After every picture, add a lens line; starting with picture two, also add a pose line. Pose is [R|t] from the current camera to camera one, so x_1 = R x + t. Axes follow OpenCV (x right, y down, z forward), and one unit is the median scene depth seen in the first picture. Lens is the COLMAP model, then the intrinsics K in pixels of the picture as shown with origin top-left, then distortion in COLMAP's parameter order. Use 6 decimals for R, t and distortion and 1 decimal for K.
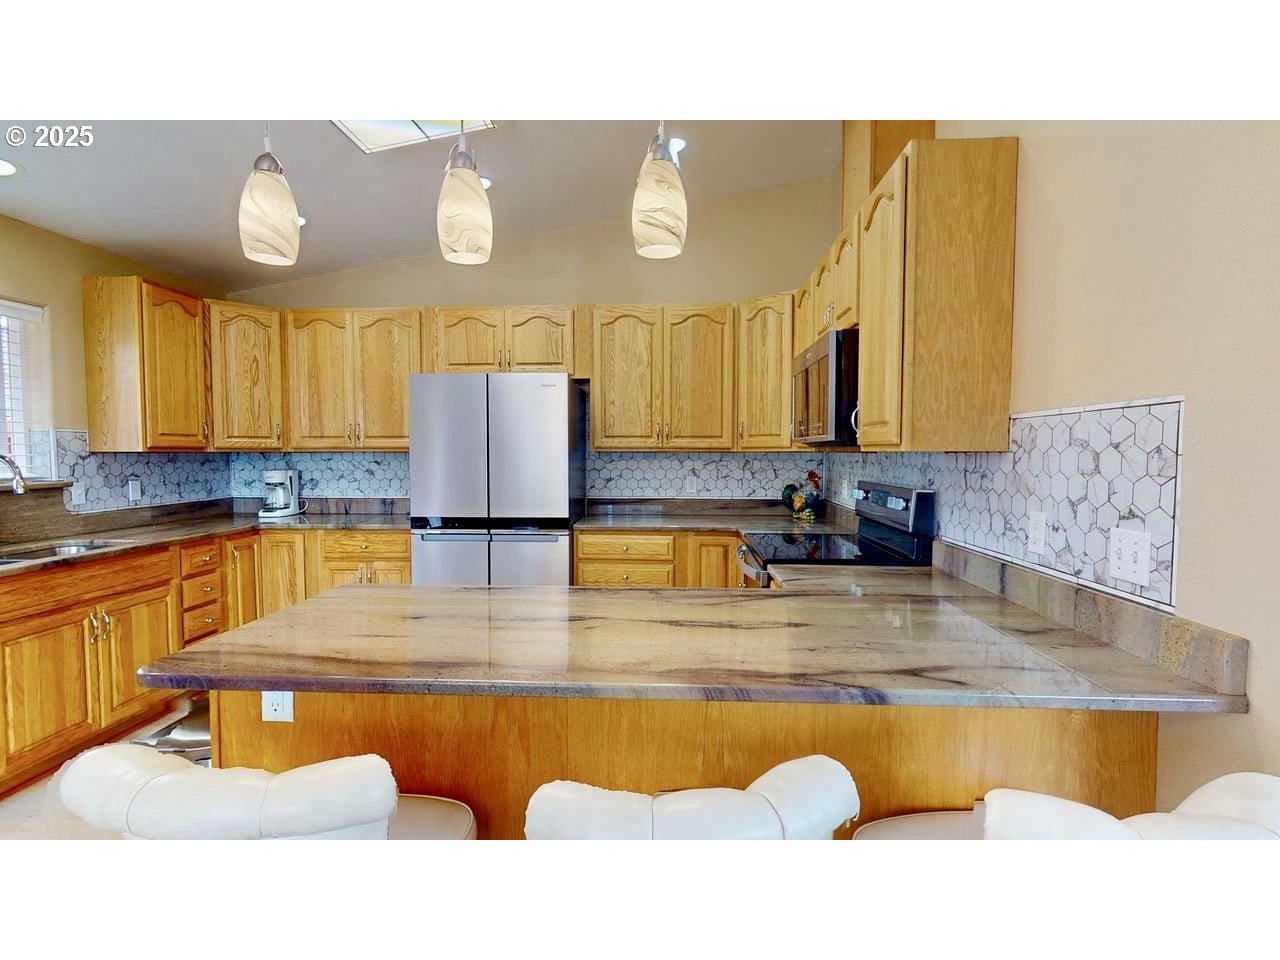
lens RADIAL K [[627.5, 0, 638.2], [0, 627.5, 479.0], [0, 0, 1]] dist [-0.000921, 0.000541]
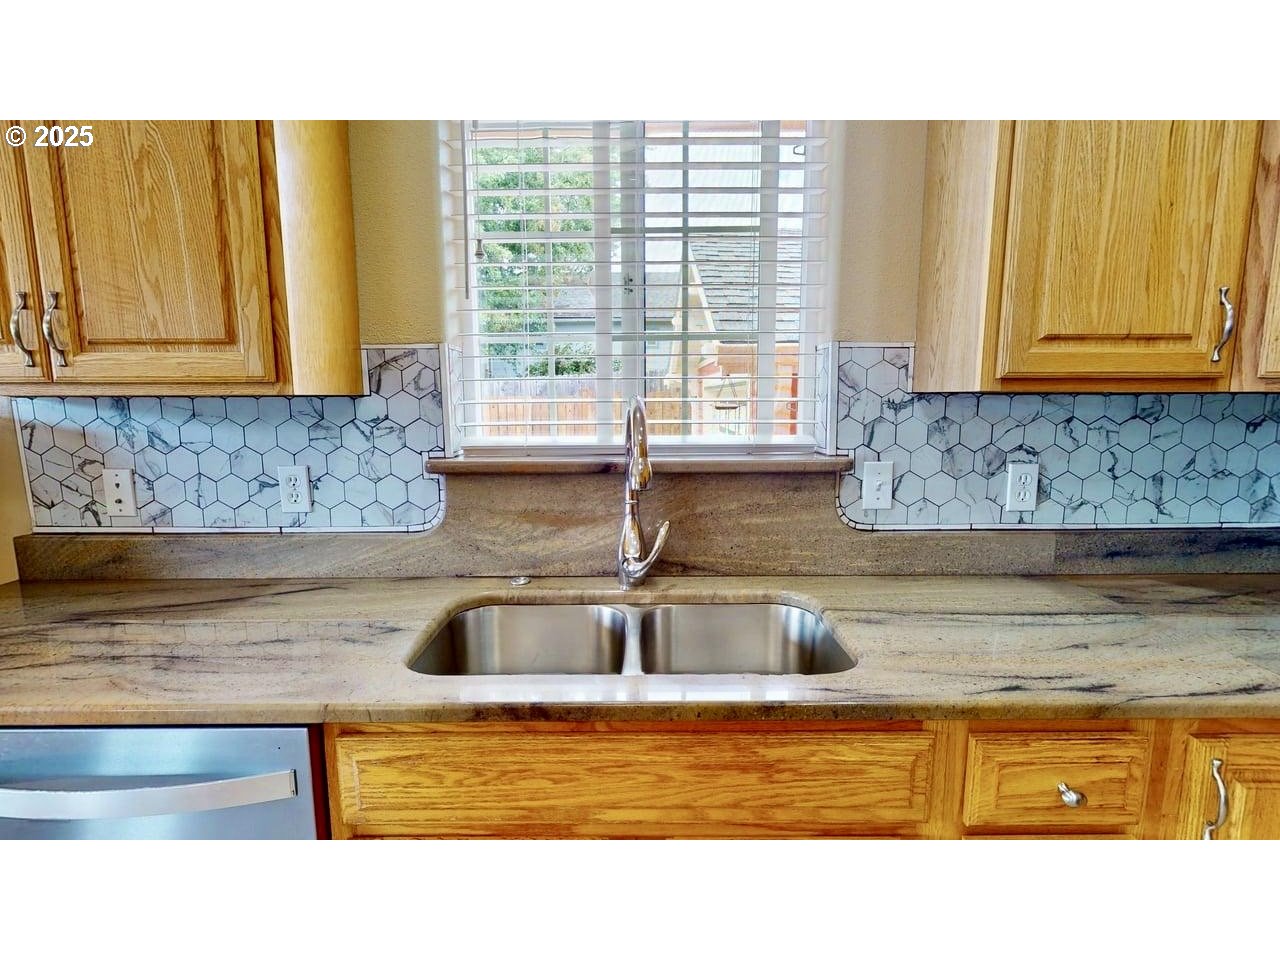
lens RADIAL K [[627.5, 0, 640.8], [0, 627.5, 481.9], [0, 0, 1]] dist [-0.000921, 0.000541]
pose [[0.059077, 0.139767, -0.988420, -0.395094], [-0.039504, 0.989702, 0.137587, -0.030351], [0.997471, 0.030918, 0.063990, 0.695928]]
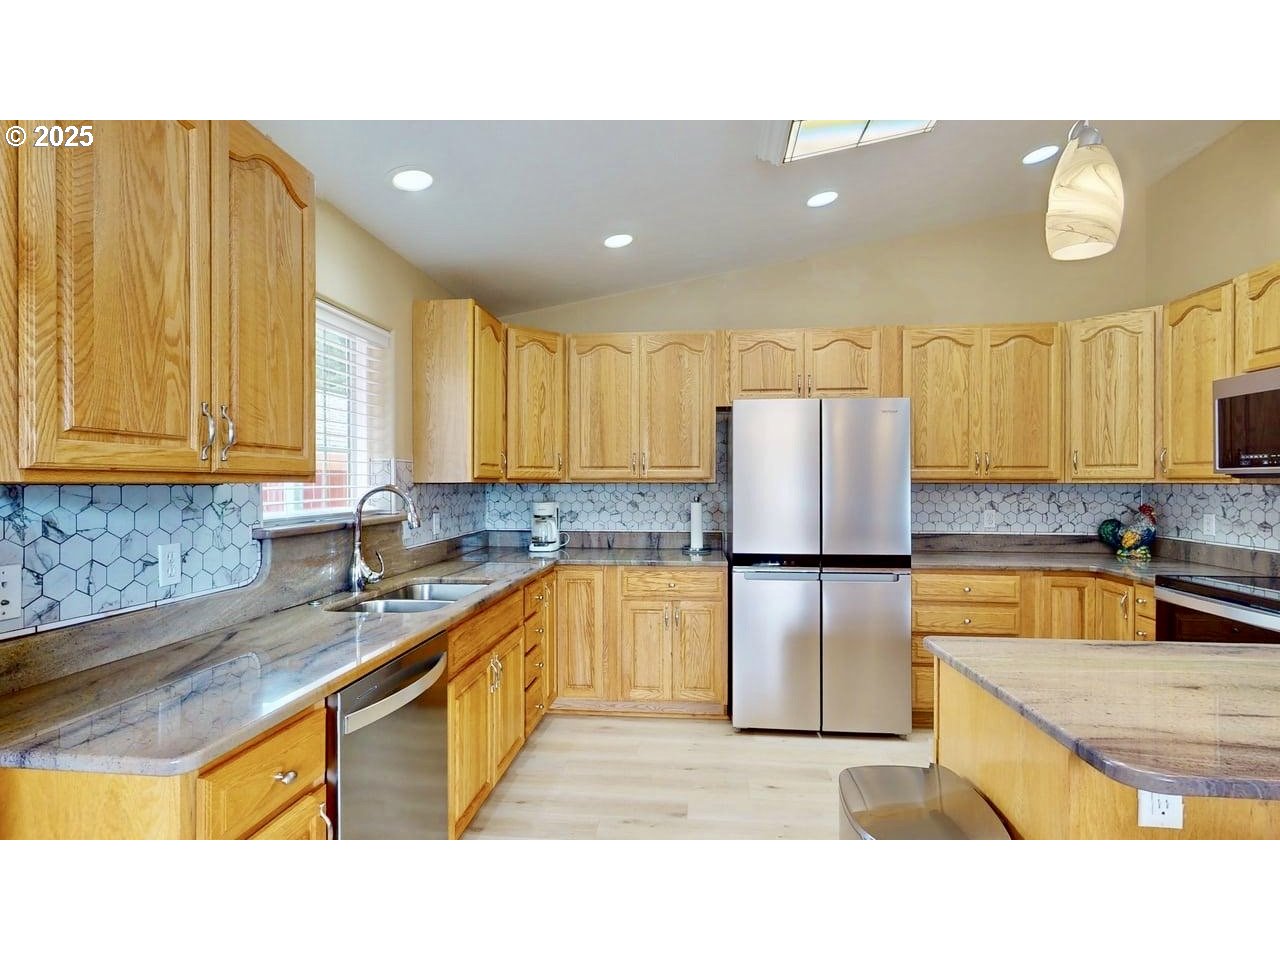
lens RADIAL K [[627.5, 0, 636.1], [0, 627.5, 482.9], [0, 0, 1]] dist [-0.000921, 0.000541]
pose [[0.999063, 0.001034, -0.043261, -0.440899], [-0.002882, 0.999084, -0.042692, -0.003328], [0.043178, 0.042777, 0.998151, 0.061705]]
